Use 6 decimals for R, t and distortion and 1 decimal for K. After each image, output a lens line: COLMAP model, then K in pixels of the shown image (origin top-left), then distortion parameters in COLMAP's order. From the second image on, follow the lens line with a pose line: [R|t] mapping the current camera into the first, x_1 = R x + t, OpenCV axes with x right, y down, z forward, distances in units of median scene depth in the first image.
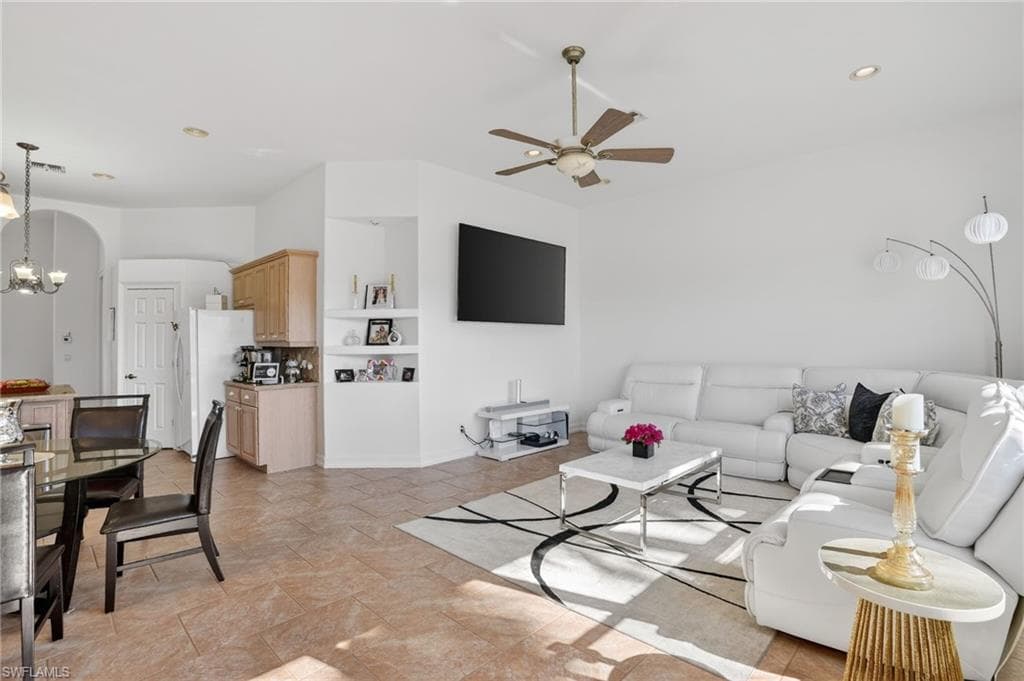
lens RADIAL K [[480.1, 0, 512.0], [0, 480.1, 340.5], [0, 0, 1]] dist [-0.064540, 0.026861]
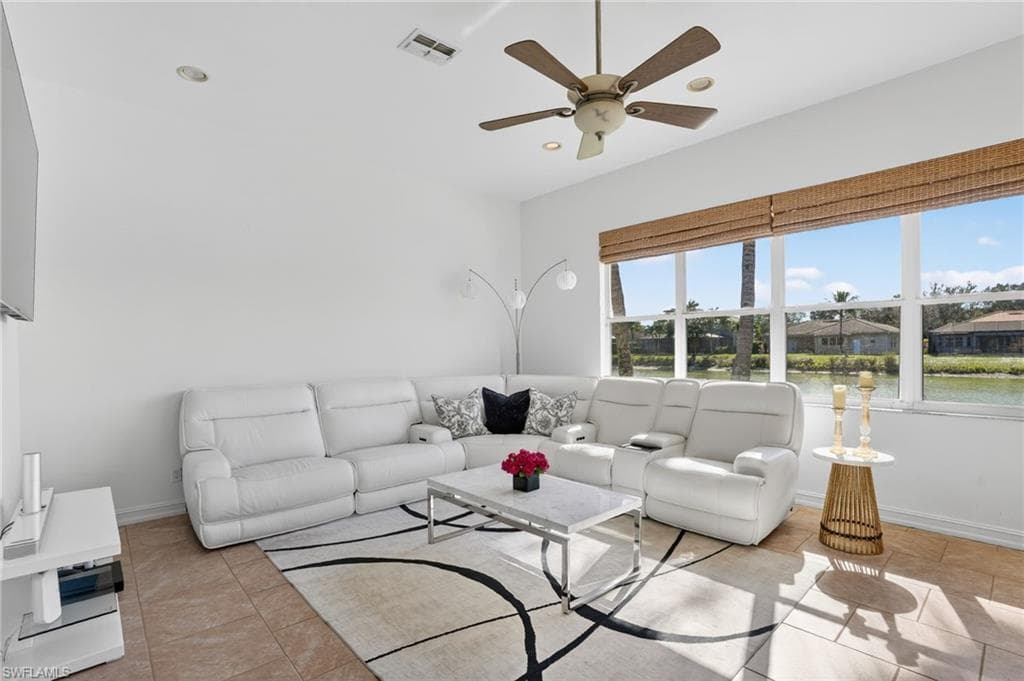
lens RADIAL K [[483.7, 0, 515.8], [0, 483.7, 356.1], [0, 0, 1]] dist [-0.064507, 0.026351]
pose [[0.056921, -0.007340, 0.998352, -0.584971], [0.002586, 0.999971, 0.007204, 0.000197], [-0.998375, 0.002172, 0.056938, 0.986152]]
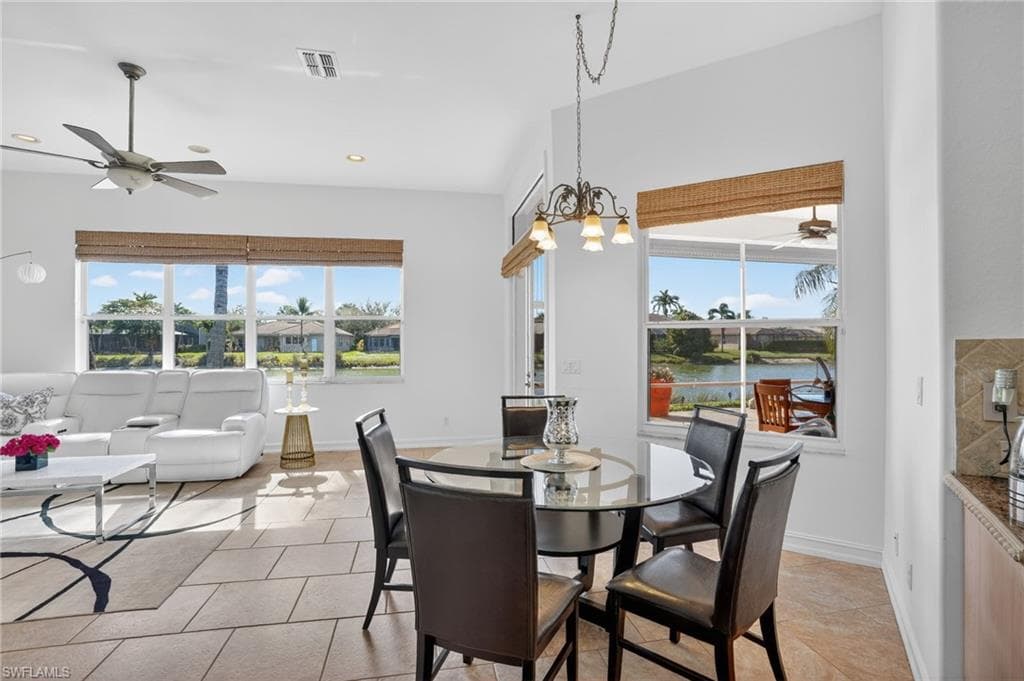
lens RADIAL K [[474.6, 0, 511.9], [0, 474.6, 344.9], [0, 0, 1]] dist [-0.074362, 0.032408]
pose [[-0.823213, 0.009420, 0.567654, -1.044111], [0.004945, 0.999943, -0.009422, 0.009206], [-0.567711, -0.004950, -0.823213, 1.224442]]
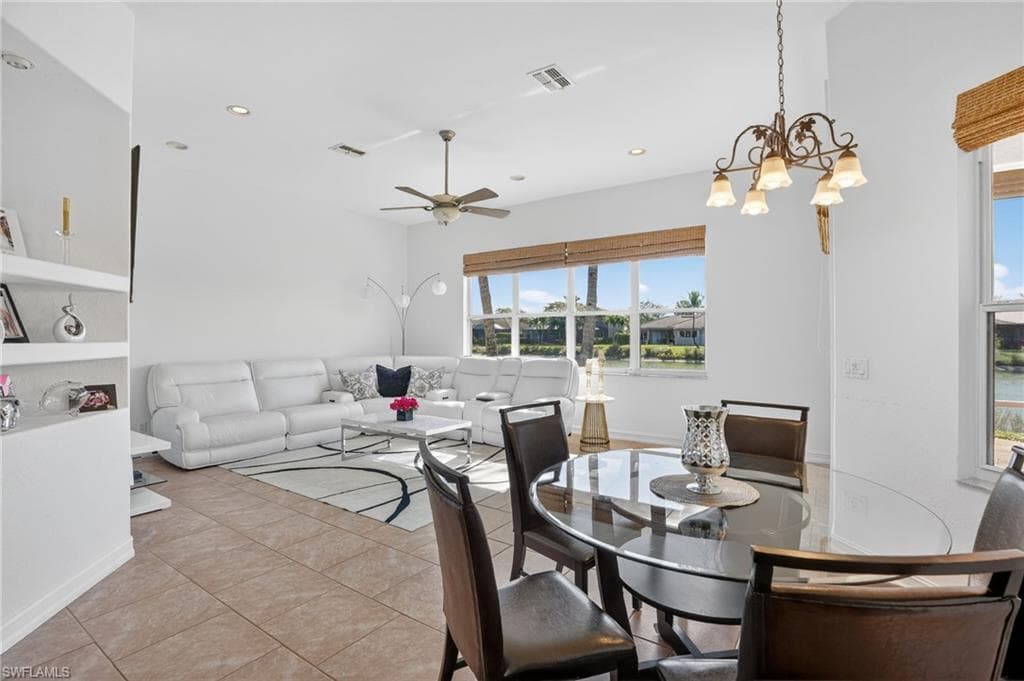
lens RADIAL K [[472.8, 0, 517.5], [0, 472.8, 336.2], [0, 0, 1]] dist [-0.069395, 0.023941]
pose [[-0.174834, 0.011597, 0.984530, -1.182178], [-0.006406, 0.999896, -0.012916, 0.009129], [-0.984577, -0.008565, -0.174742, 0.932822]]
